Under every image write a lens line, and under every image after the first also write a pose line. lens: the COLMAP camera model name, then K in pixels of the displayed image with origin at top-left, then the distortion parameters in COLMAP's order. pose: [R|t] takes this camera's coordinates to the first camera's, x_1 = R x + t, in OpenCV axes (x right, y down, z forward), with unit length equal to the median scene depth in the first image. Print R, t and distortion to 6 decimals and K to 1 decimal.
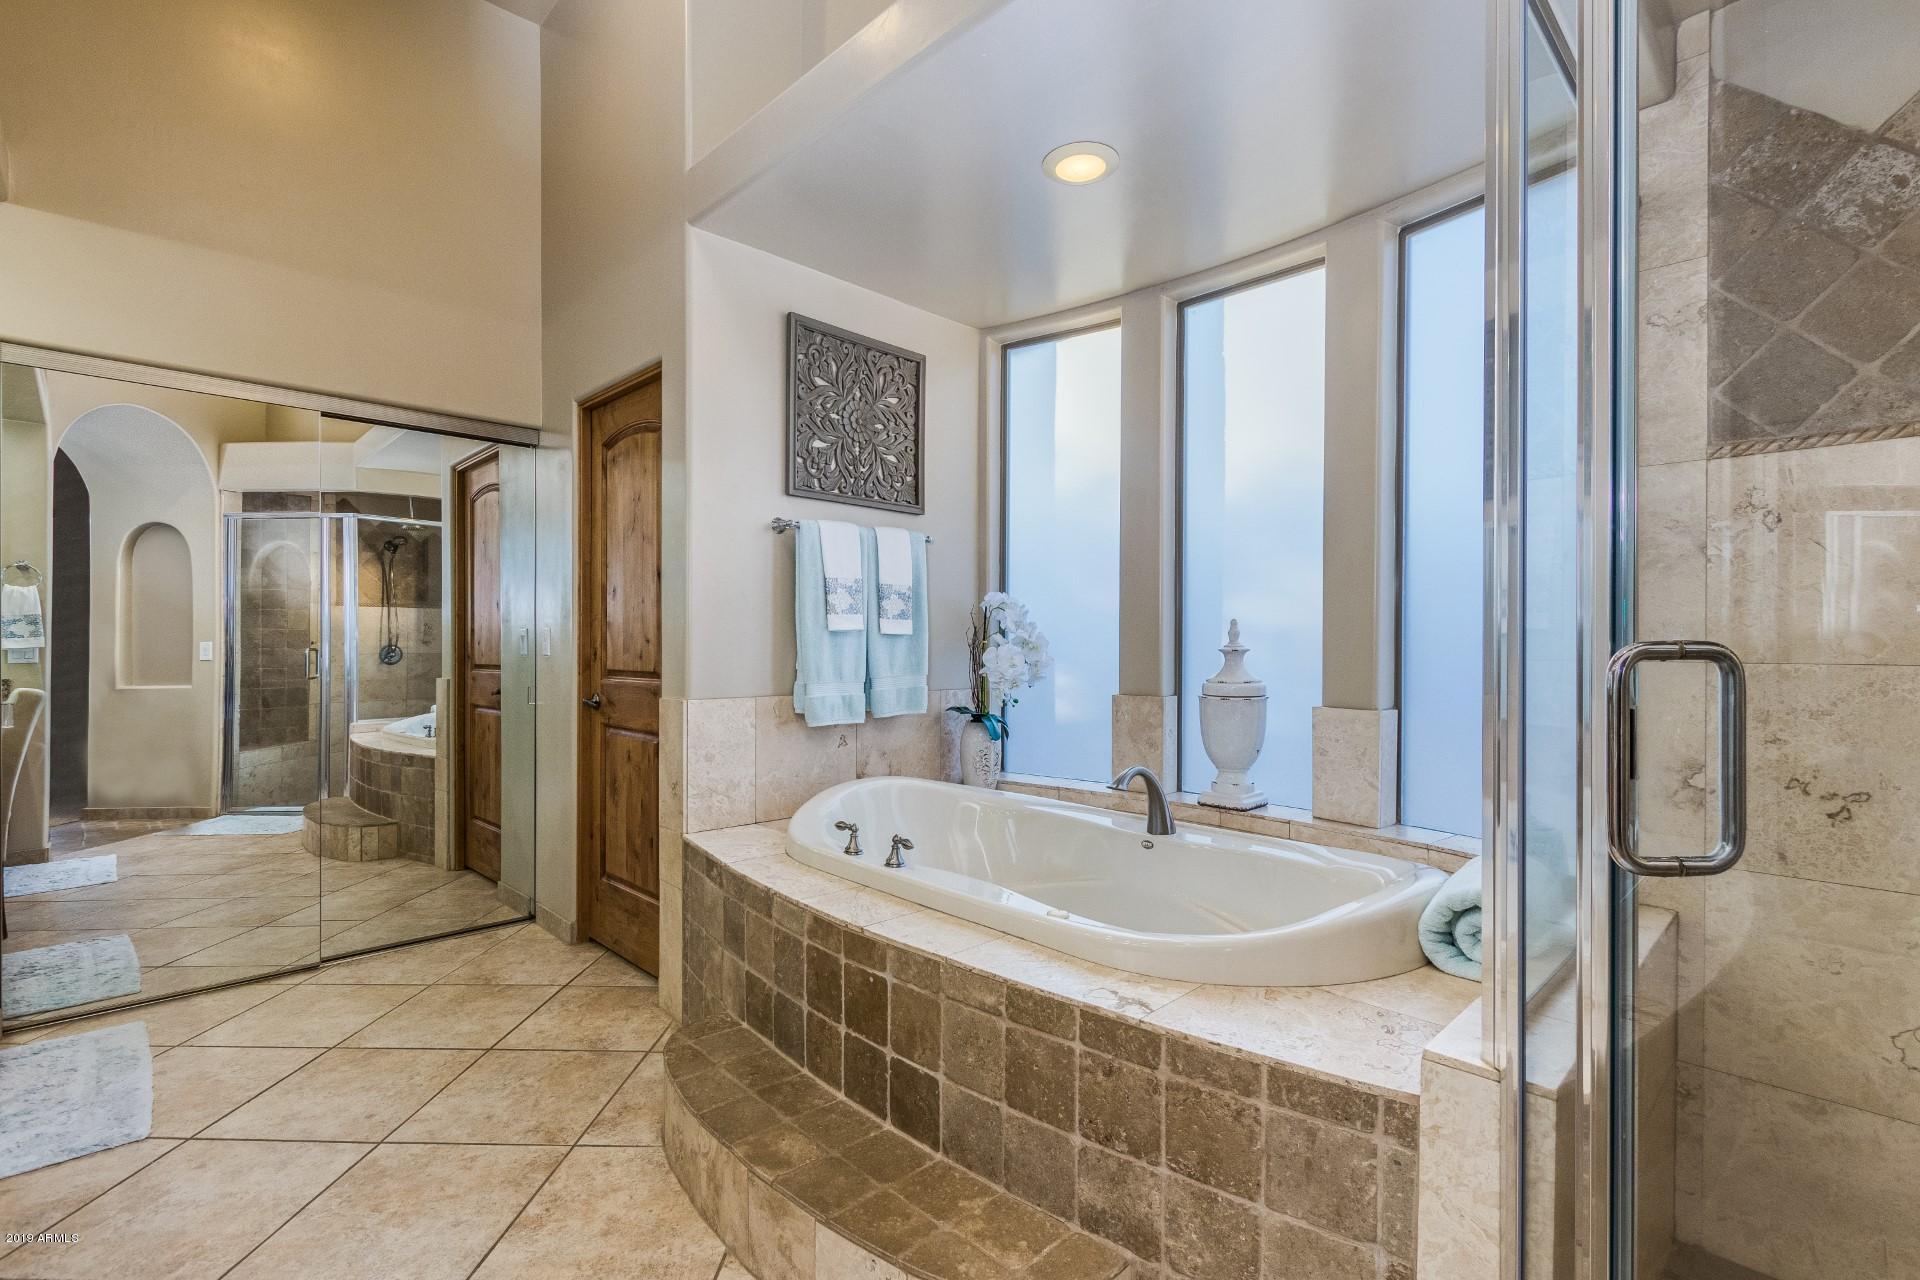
lens RADIAL K [[873.2, 0, 967.5], [0, 873.2, 643.6], [0, 0, 1]] dist [-0.000033, -0.002975]
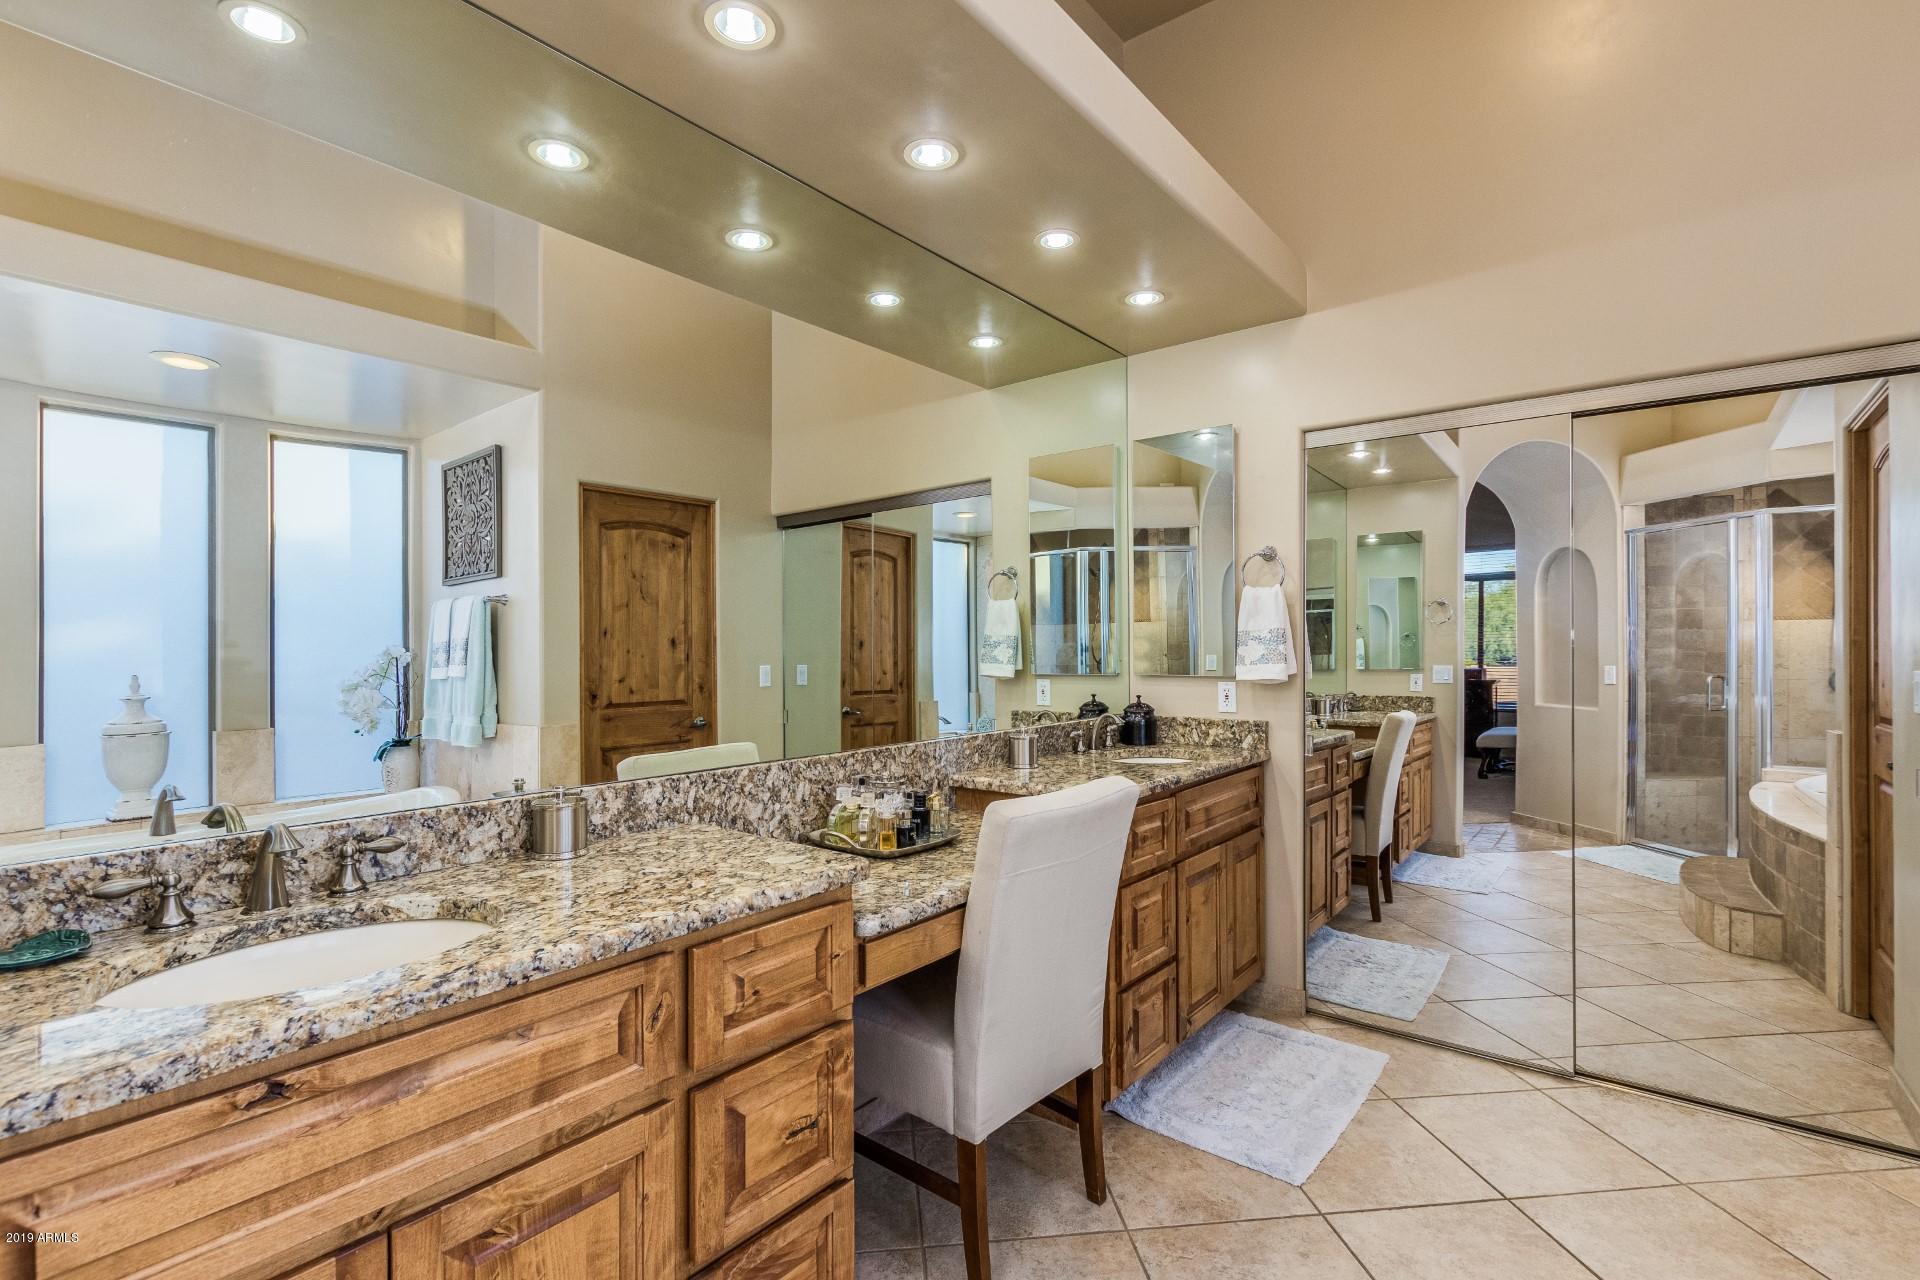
lens RADIAL K [[873.2, 0, 956.9], [0, 873.2, 636.1], [0, 0, 1]] dist [-0.000033, -0.002975]
pose [[0.115368, -0.011833, -0.993252, 0.016053], [-0.000847, 0.999928, -0.012011, -0.035051], [0.993322, 0.002227, 0.115350, 0.277991]]
